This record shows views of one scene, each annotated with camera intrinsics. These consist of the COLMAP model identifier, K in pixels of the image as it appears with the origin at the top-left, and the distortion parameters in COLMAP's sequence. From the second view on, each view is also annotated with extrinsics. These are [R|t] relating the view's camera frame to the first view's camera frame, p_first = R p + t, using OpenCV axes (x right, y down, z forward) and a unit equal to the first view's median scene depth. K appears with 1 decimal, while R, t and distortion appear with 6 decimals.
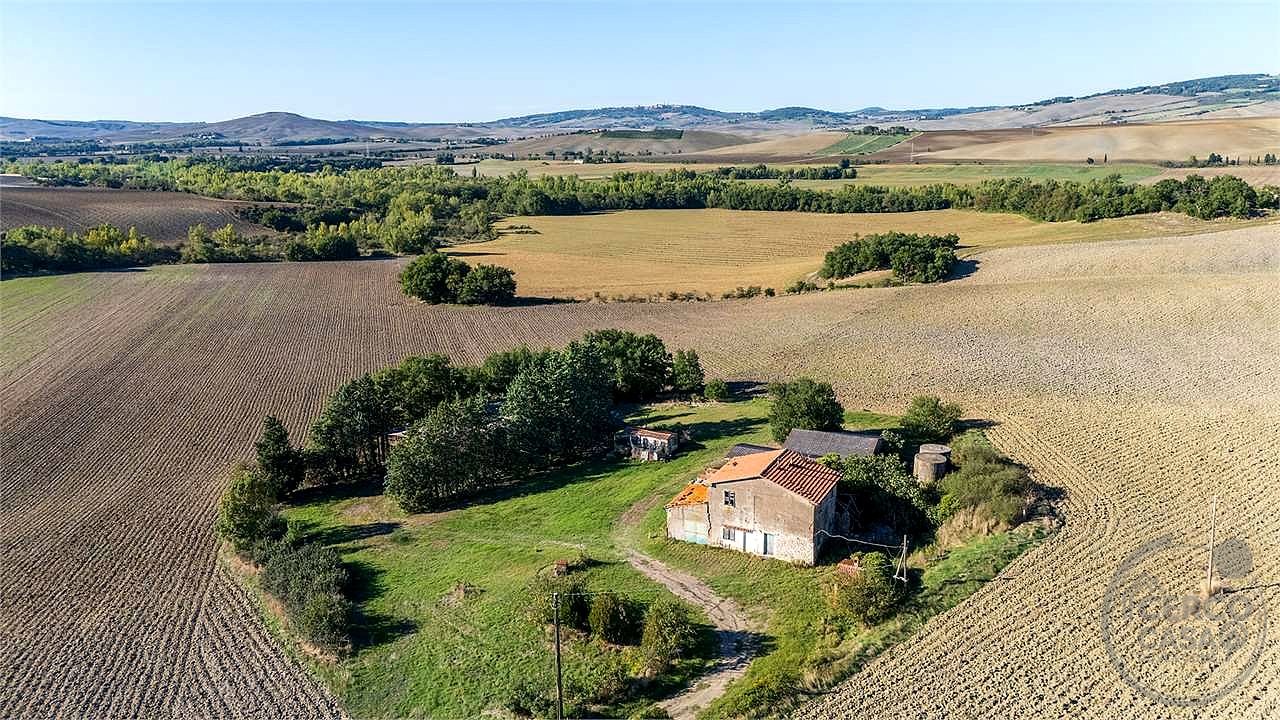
lens RADIAL K [[940.2, 0, 640.0], [0, 940.2, 360.0], [0, 0, 1]] dist [0.079304, -0.082772]
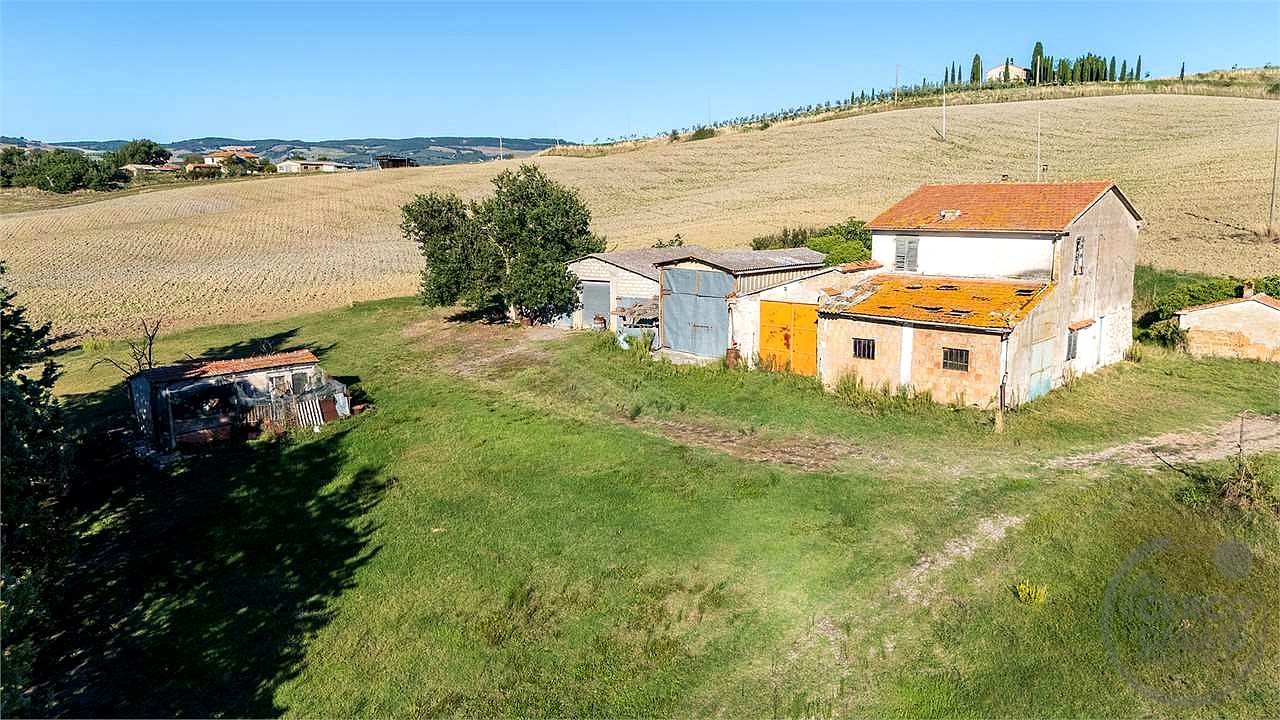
lens RADIAL K [[940.2, 0, 640.0], [0, 940.2, 360.0], [0, 0, 1]] dist [0.079304, -0.082772]
pose [[0.266122, -0.160151, 0.950543, -0.099473], [0.228576, 0.968461, 0.099175, 0.028146], [-0.936447, 0.190879, 0.294335, 0.287243]]
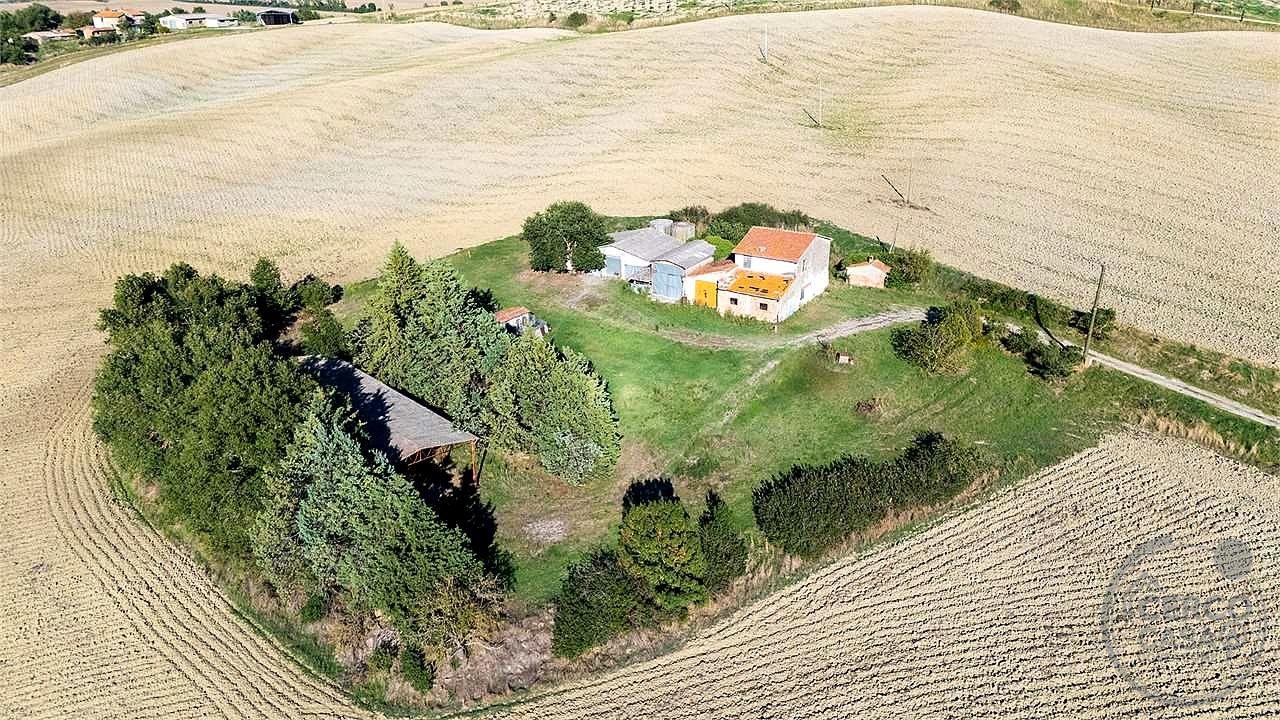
lens RADIAL K [[940.2, 0, 640.0], [0, 940.2, 360.0], [0, 0, 1]] dist [0.079304, -0.082772]
pose [[0.091504, -0.374213, 0.922817, -0.297669], [0.239906, 0.907694, 0.344292, -0.057944], [-0.966474, 0.189886, 0.172834, 0.273990]]
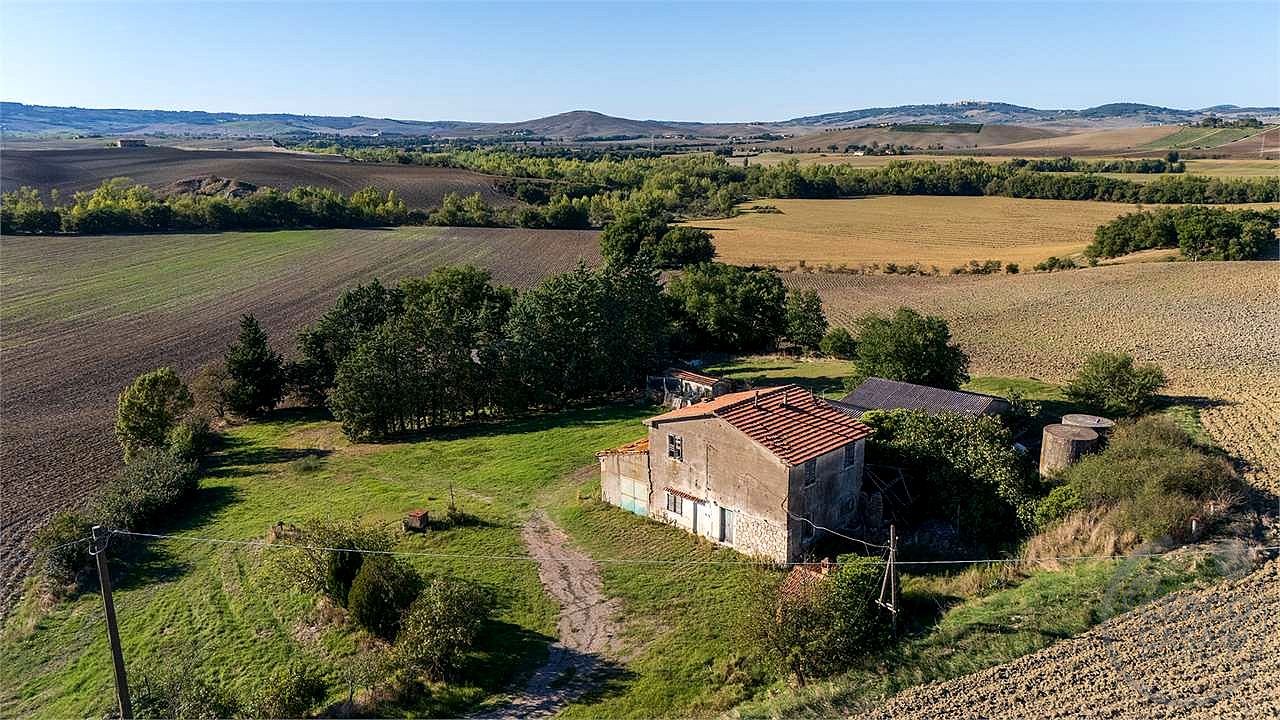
lens RADIAL K [[940.2, 0, 640.0], [0, 940.2, 360.0], [0, 0, 1]] dist [0.079304, -0.082772]
pose [[0.955206, 0.076073, -0.285998, 0.067047], [-0.076291, 0.997031, 0.010396, 0.022512], [0.285940, 0.011889, 0.958174, 0.103563]]
